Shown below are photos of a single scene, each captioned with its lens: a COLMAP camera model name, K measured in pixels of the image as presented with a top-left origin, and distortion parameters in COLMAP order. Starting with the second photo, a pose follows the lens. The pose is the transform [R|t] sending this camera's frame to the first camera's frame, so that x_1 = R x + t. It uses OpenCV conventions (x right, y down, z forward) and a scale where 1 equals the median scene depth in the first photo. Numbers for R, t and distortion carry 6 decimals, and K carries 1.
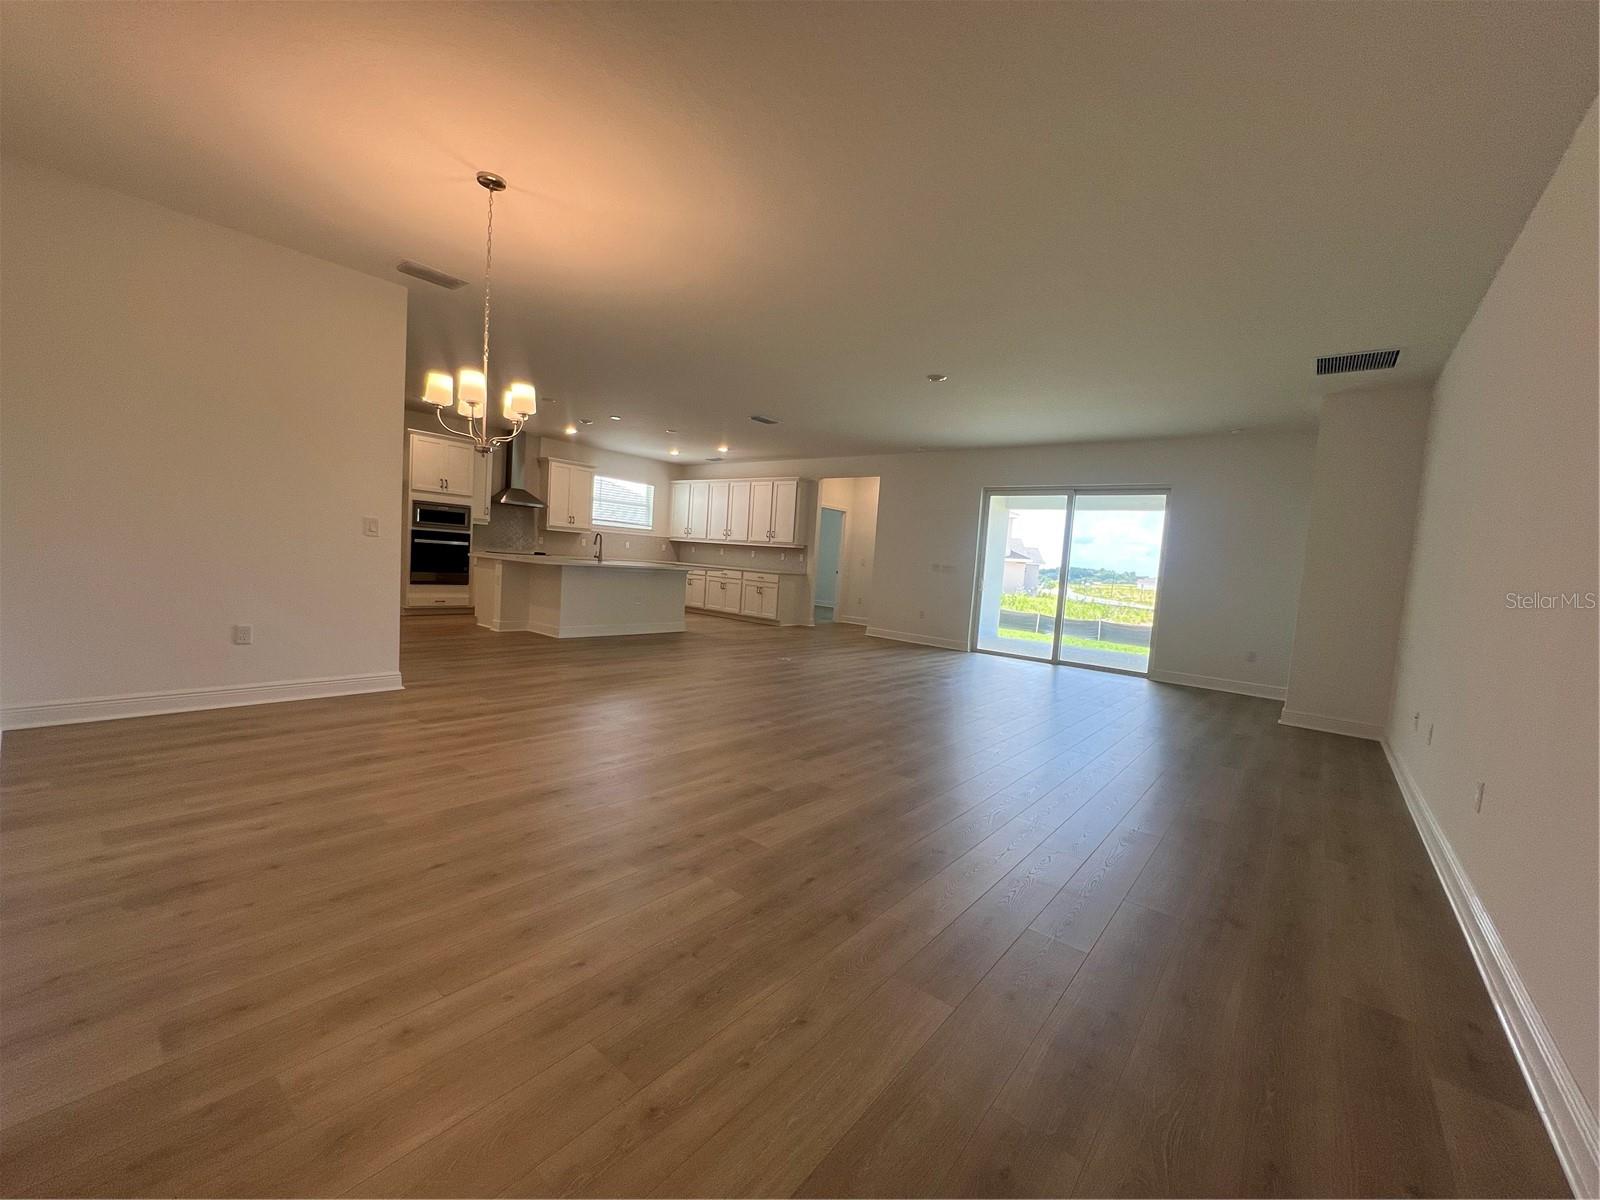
lens RADIAL K [[635.0, 0, 799.8], [0, 635.0, 608.6], [0, 0, 1]] dist [-0.003039, 0.000730]
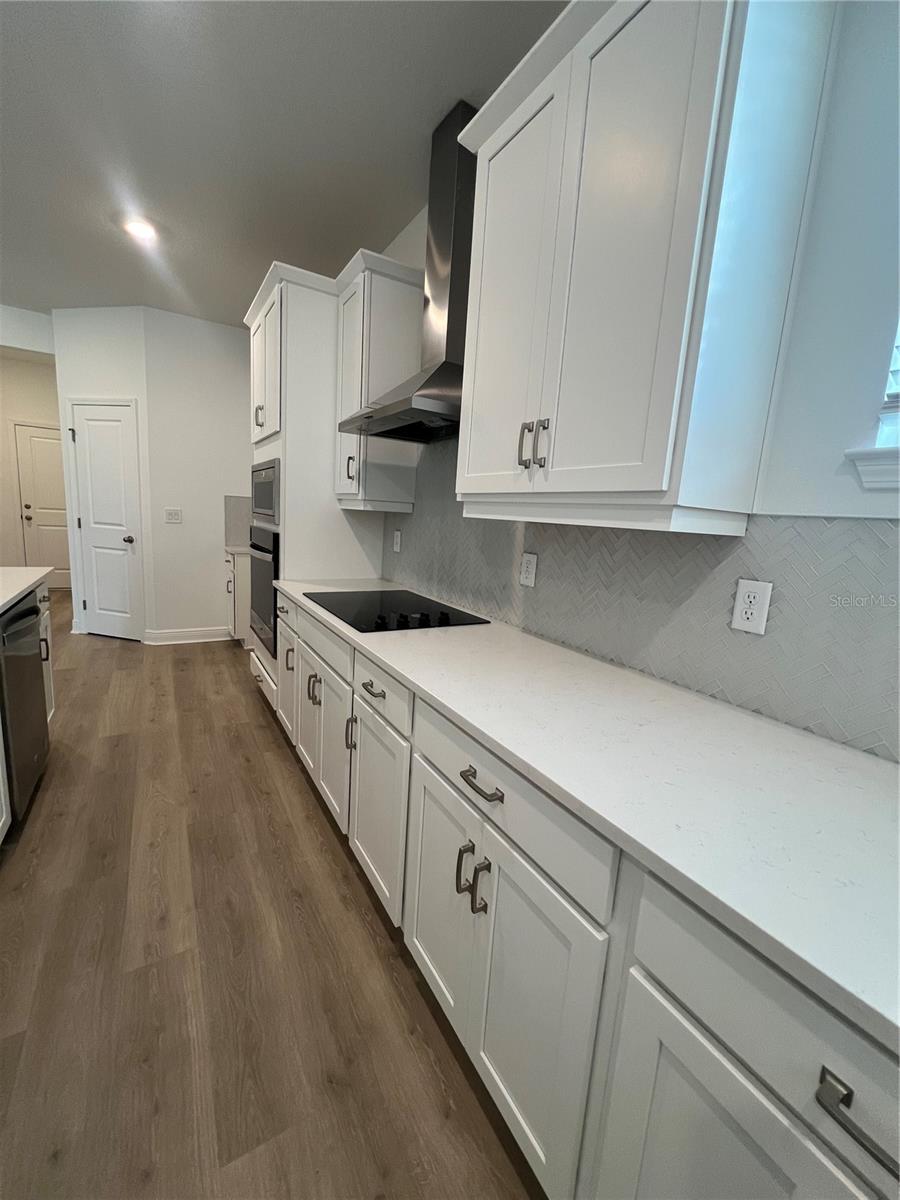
lens RADIAL K [[476.3, 0, 450.8], [0, 476.3, 601.3], [0, 0, 1]] dist [-0.003039, 0.000730]
pose [[-0.319290, 0.075337, -0.944658, -0.281038], [-0.164473, 0.977301, 0.133532, -0.134171], [0.933275, 0.198006, -0.299652, 1.203909]]
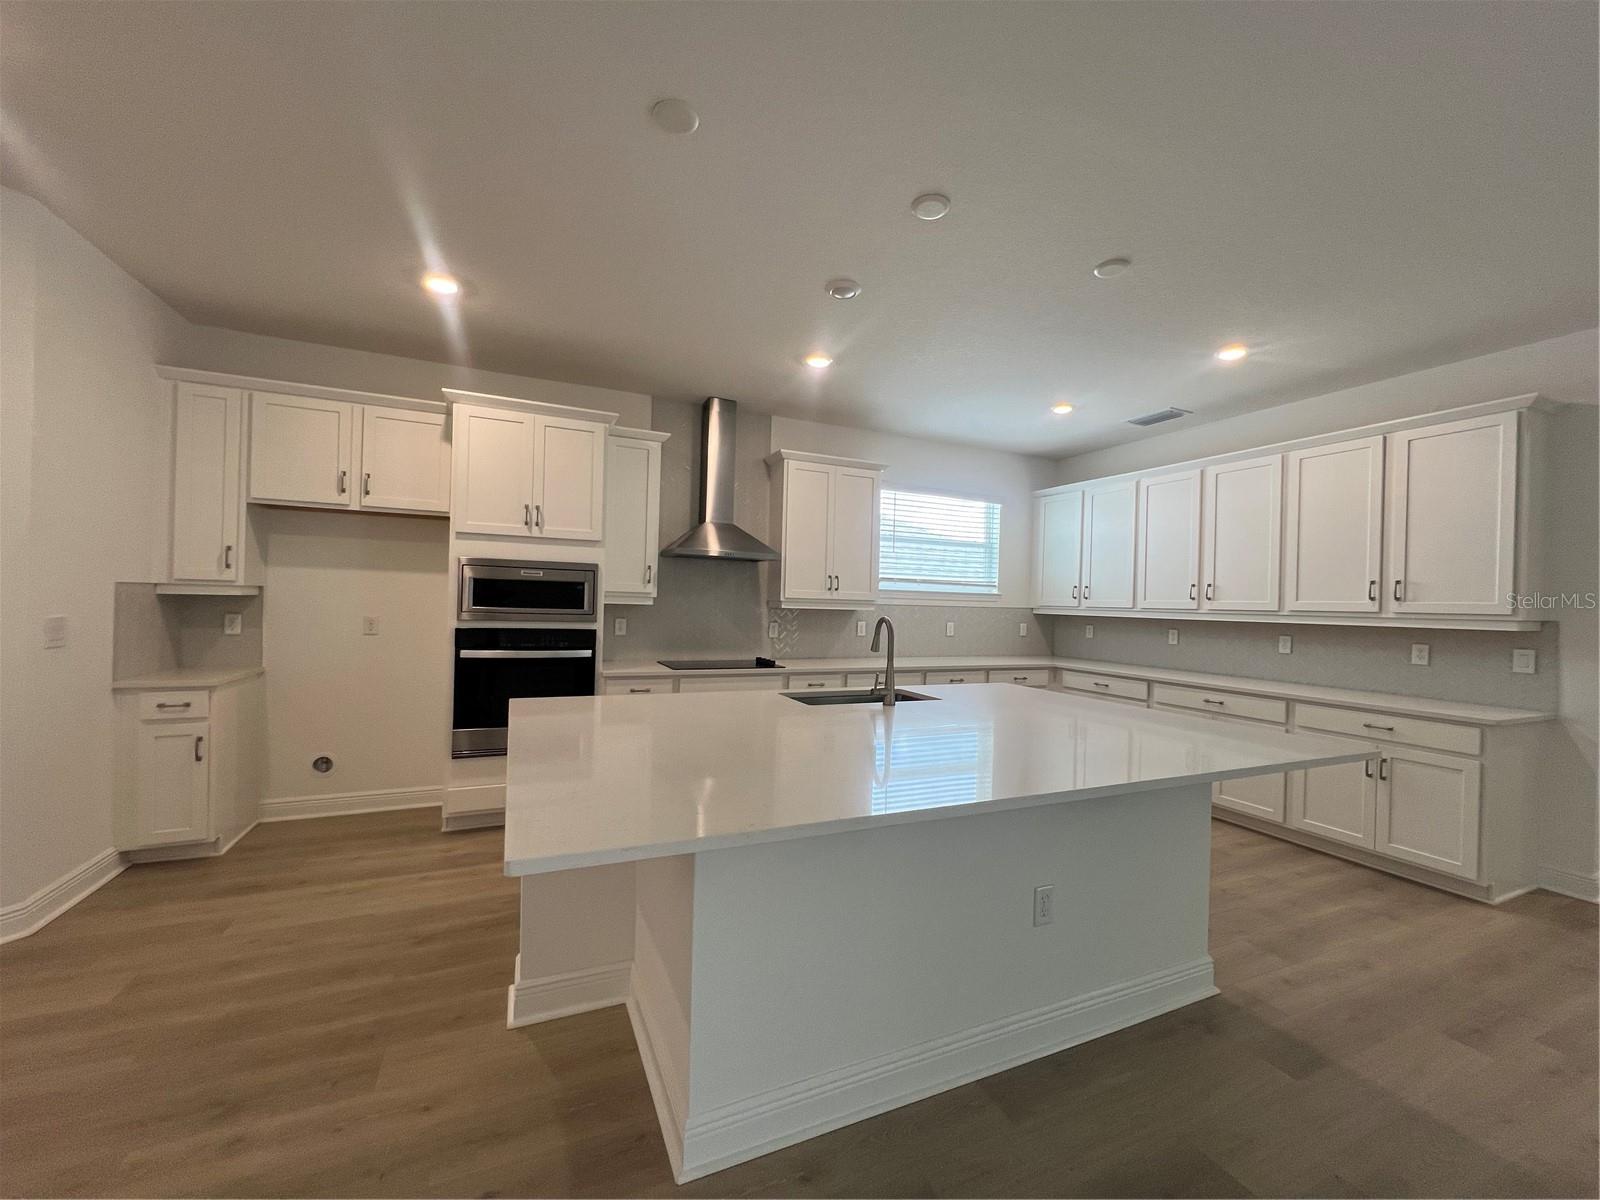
lens RADIAL K [[635.0, 0, 803.8], [0, 635.0, 604.5], [0, 0, 1]] dist [-0.003039, 0.000730]
pose [[0.896579, -0.043809, -0.440713, -0.209097], [-0.000185, 0.995058, -0.099291, -0.093000], [0.442885, 0.089104, 0.892140, 0.687049]]
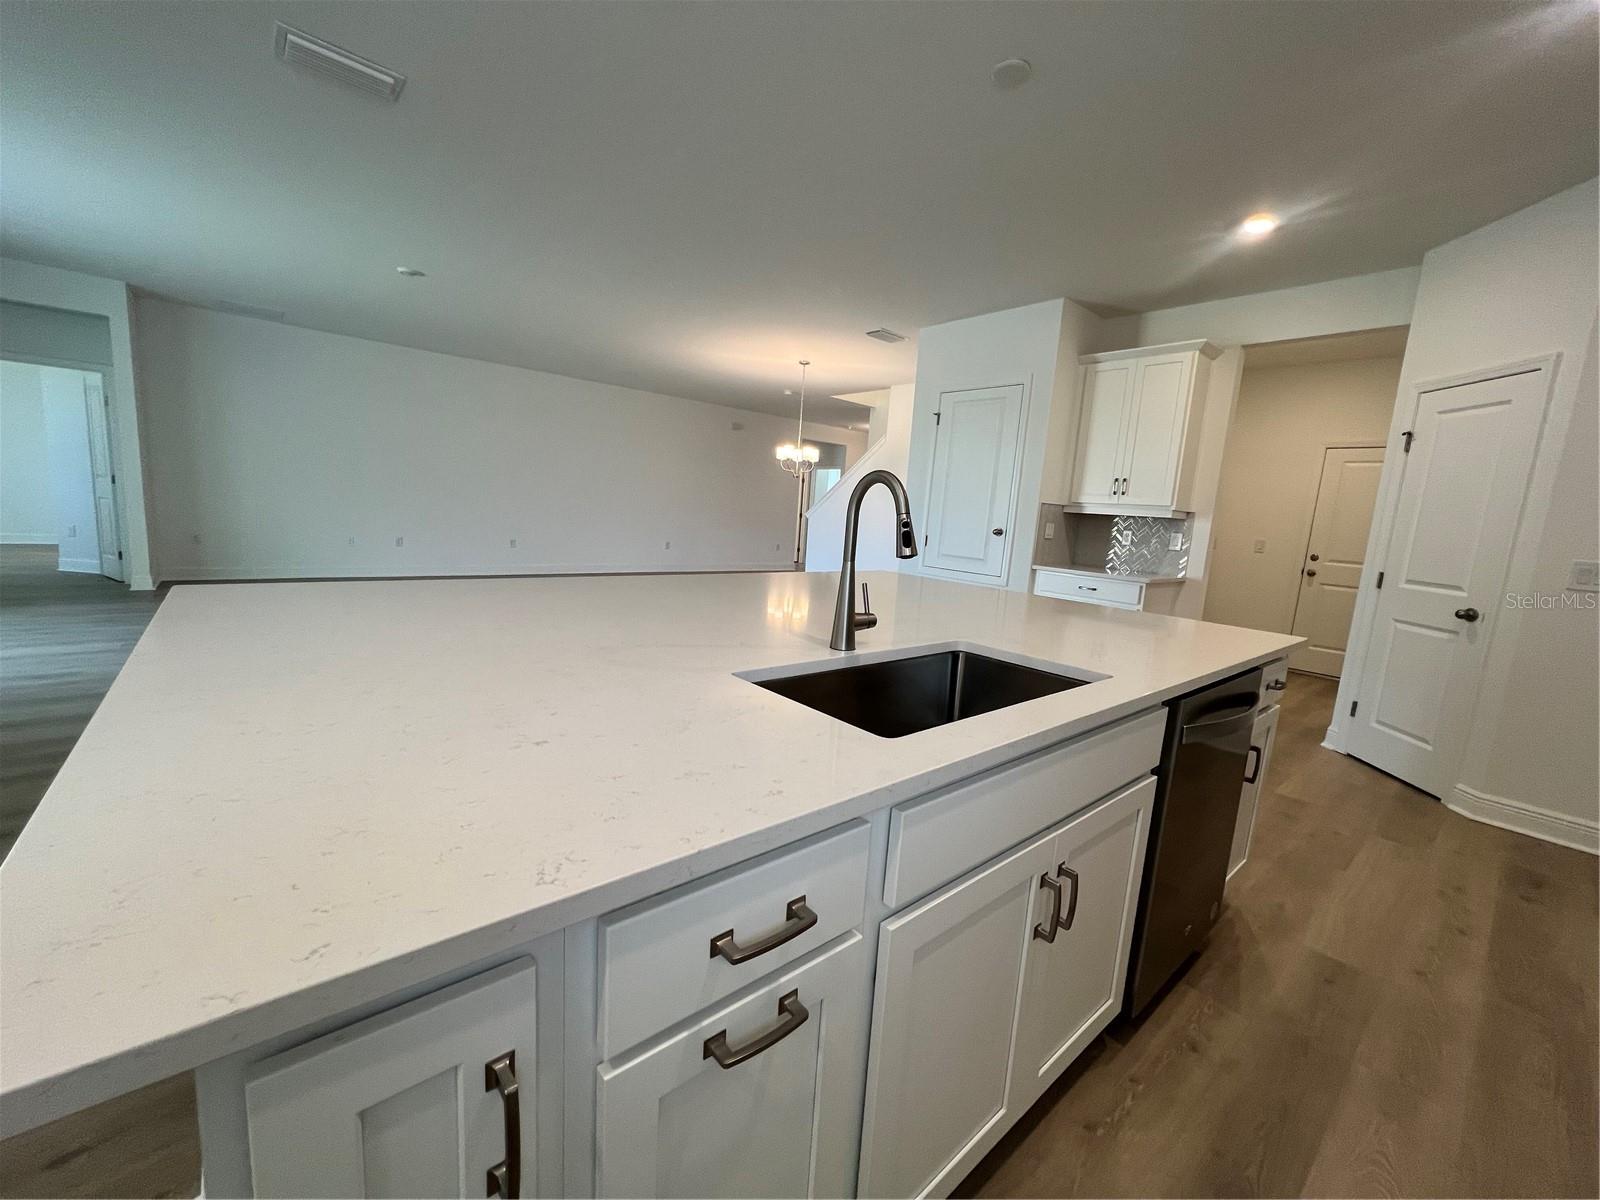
lens RADIAL K [[635.0, 0, 800.8], [0, 635.0, 599.4], [0, 0, 1]] dist [-0.003039, 0.000730]
pose [[-0.975409, -0.160454, 0.151104, -0.325985], [-0.122679, 0.964807, 0.232587, -0.122389], [-0.183106, 0.208330, -0.960766, 1.148623]]
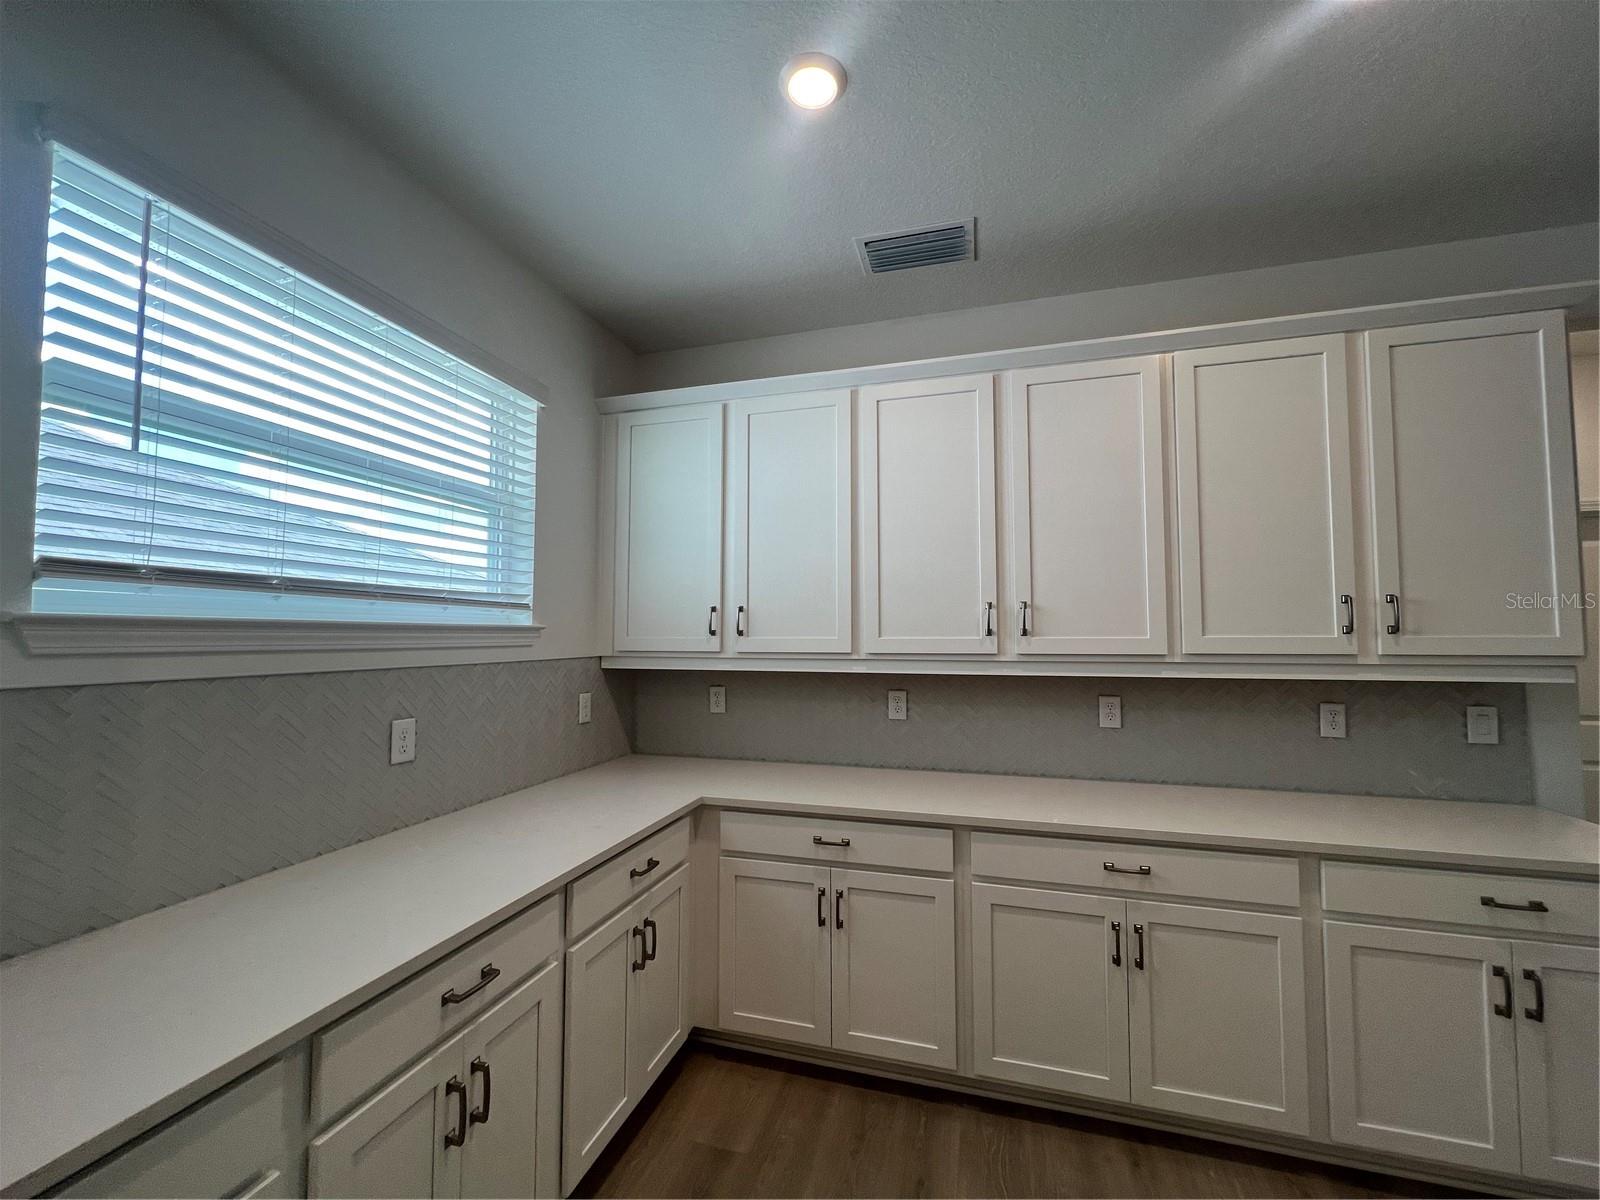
lens RADIAL K [[635.0, 0, 800.0], [0, 635.0, 609.2], [0, 0, 1]] dist [-0.003039, 0.000730]
pose [[0.917067, -0.052510, 0.395260, -0.319820], [0.095540, 0.991351, -0.089970, -0.142548], [-0.387117, 0.120272, 0.914153, 1.083272]]
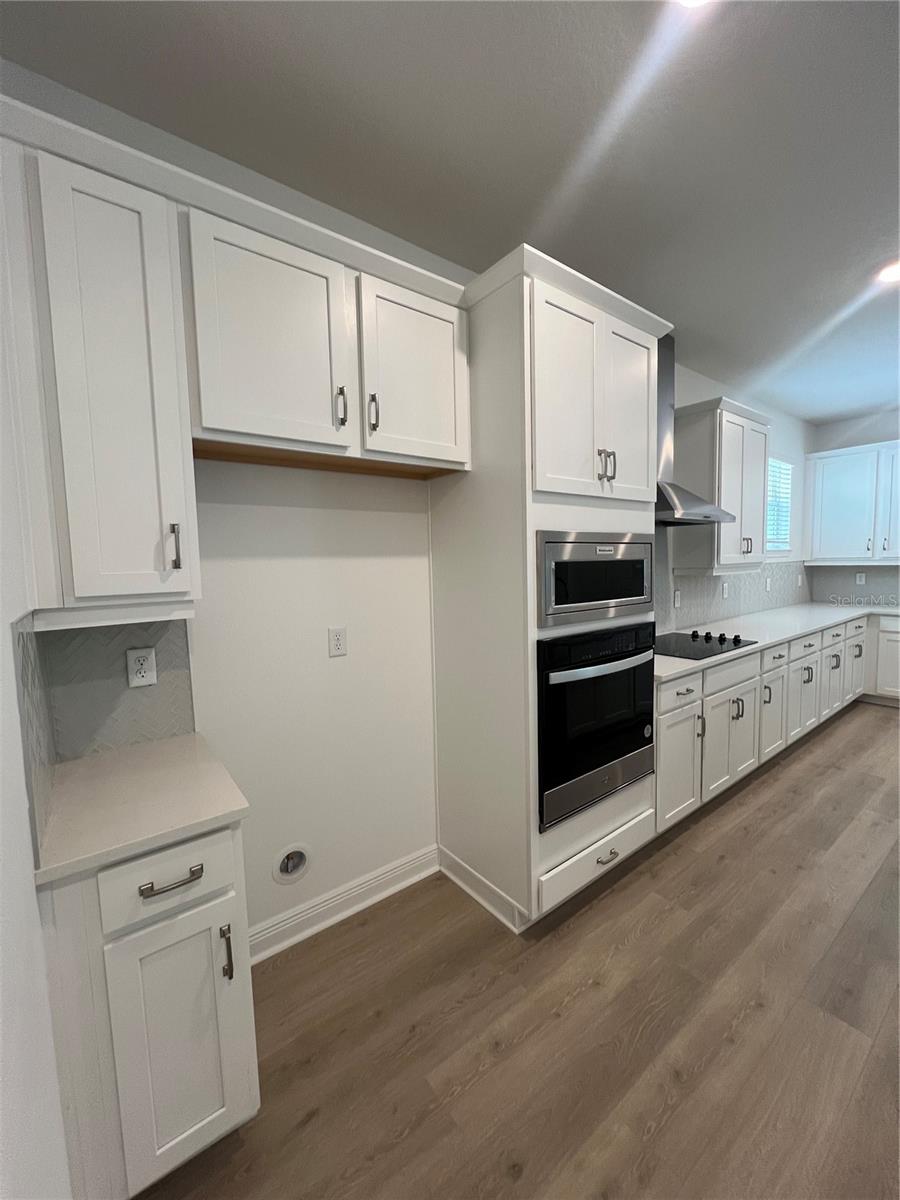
lens RADIAL K [[476.3, 0, 452.8], [0, 476.3, 596.3], [0, 0, 1]] dist [-0.003039, 0.000730]
pose [[0.969574, -0.077734, -0.232131, -0.565357], [0.074901, 0.996970, -0.021005, -0.133841], [0.233060, 0.002979, 0.972458, 0.749163]]
